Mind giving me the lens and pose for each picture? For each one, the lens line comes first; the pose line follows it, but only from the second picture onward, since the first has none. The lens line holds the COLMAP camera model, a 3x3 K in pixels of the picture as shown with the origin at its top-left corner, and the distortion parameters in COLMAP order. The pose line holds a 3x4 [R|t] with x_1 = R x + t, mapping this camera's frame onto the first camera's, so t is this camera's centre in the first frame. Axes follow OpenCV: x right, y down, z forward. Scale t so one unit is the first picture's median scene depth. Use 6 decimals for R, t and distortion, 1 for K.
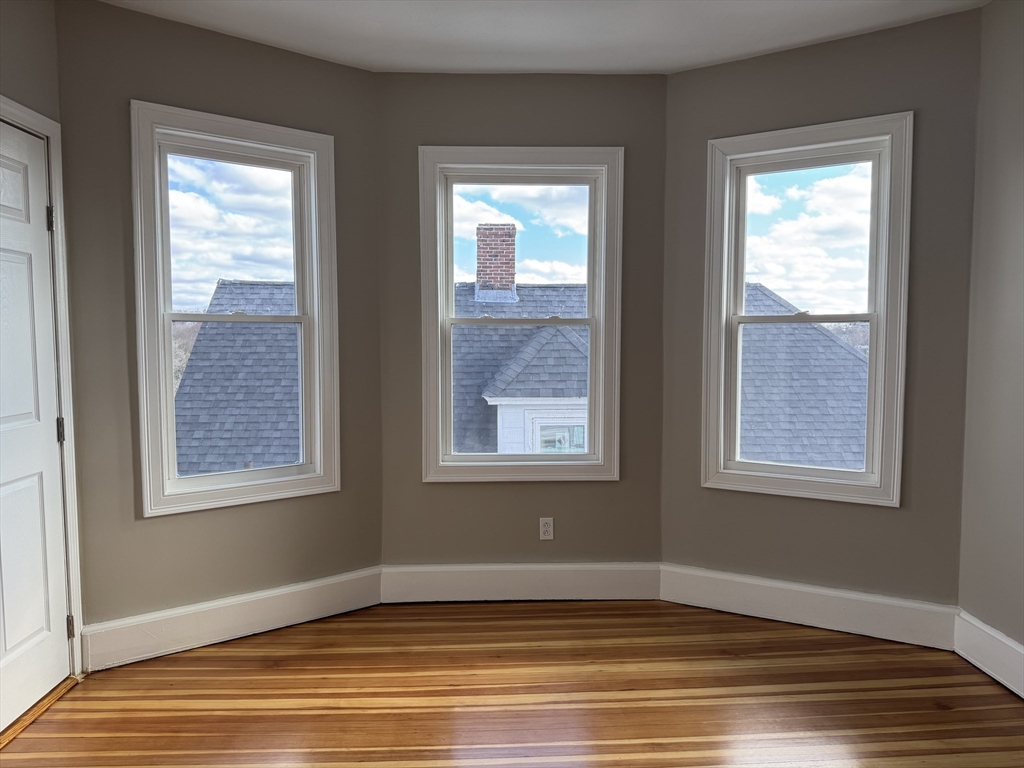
lens RADIAL K [[726.6, 0, 506.8], [0, 726.6, 381.8], [0, 0, 1]] dist [0.055486, -0.072471]
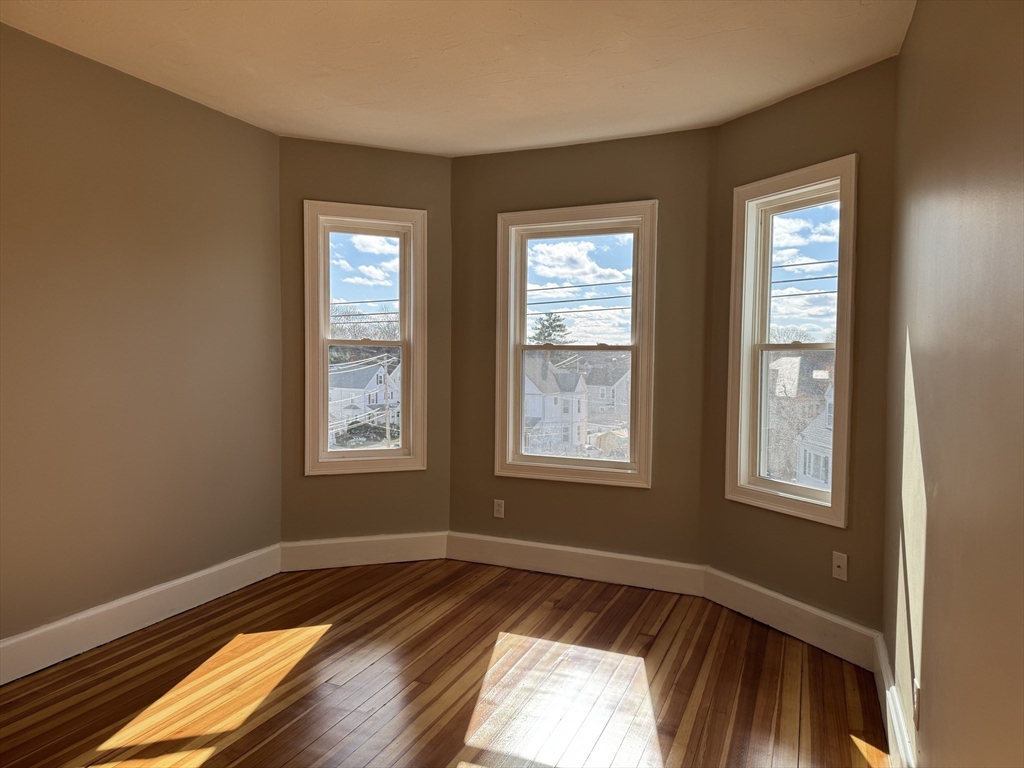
lens RADIAL K [[726.6, 0, 515.9], [0, 726.6, 393.2], [0, 0, 1]] dist [0.055486, -0.072471]
pose [[0.895393, 0.040369, -0.443443, 0.537843], [-0.048135, 0.998821, -0.006264, 0.007122], [0.442668, 0.026954, 0.896281, -0.149029]]
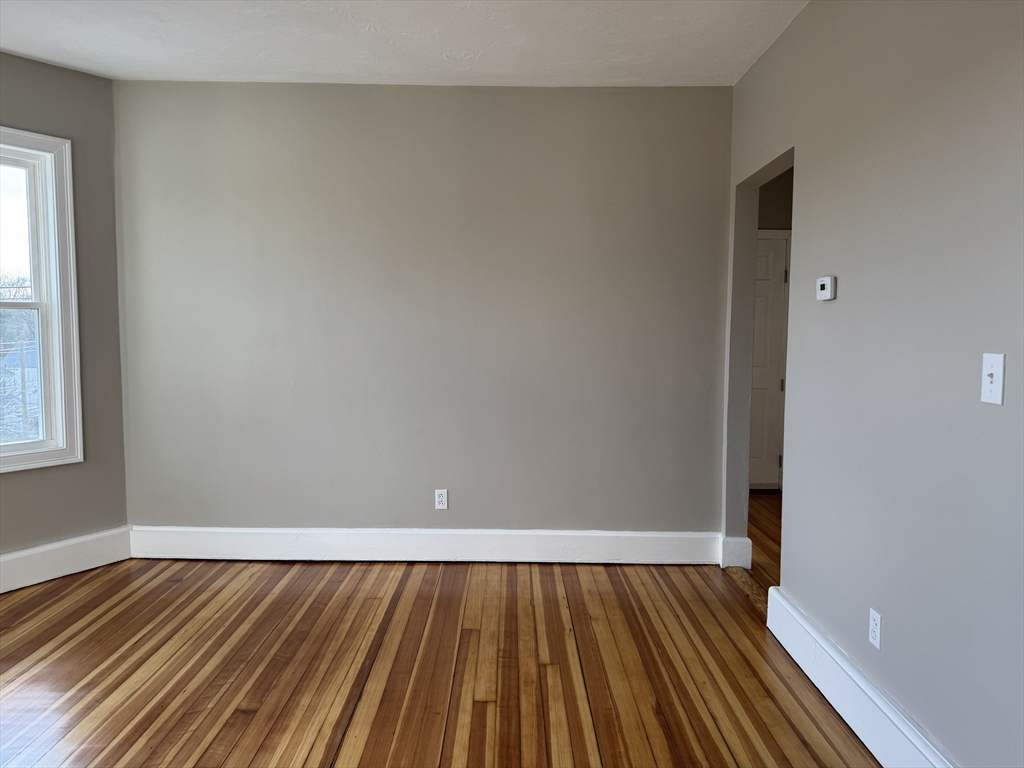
lens RADIAL K [[726.6, 0, 515.3], [0, 726.6, 380.8], [0, 0, 1]] dist [0.055486, -0.072471]
pose [[0.049747, -0.064365, 0.996686, -0.630941], [0.065571, 0.995979, 0.061047, 0.009048], [-0.996607, 0.062317, 0.053768, 0.198680]]
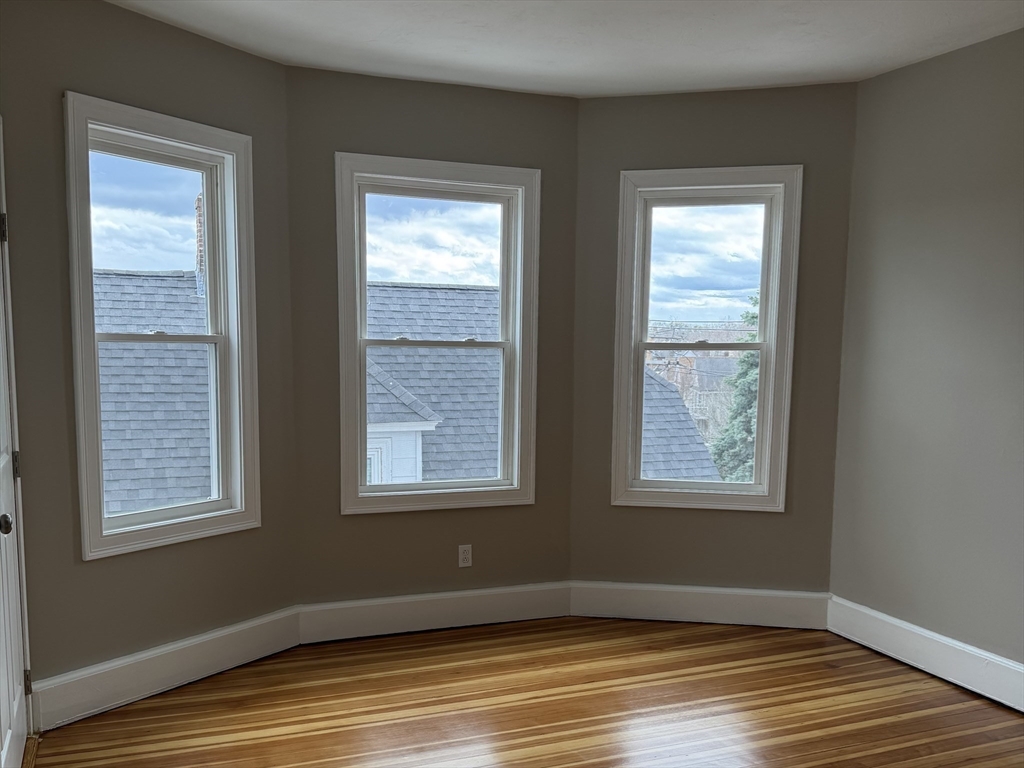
lens RADIAL K [[970.7, 0, 495.1], [0, 970.7, 467.0], [0, 0, 1]] dist [0.048023, 0.000000]
pose [[0.941934, -0.031064, 0.334359, -0.394631], [0.009594, 0.997795, 0.065673, -0.004683], [-0.335662, -0.058652, 0.940155, -0.279644]]
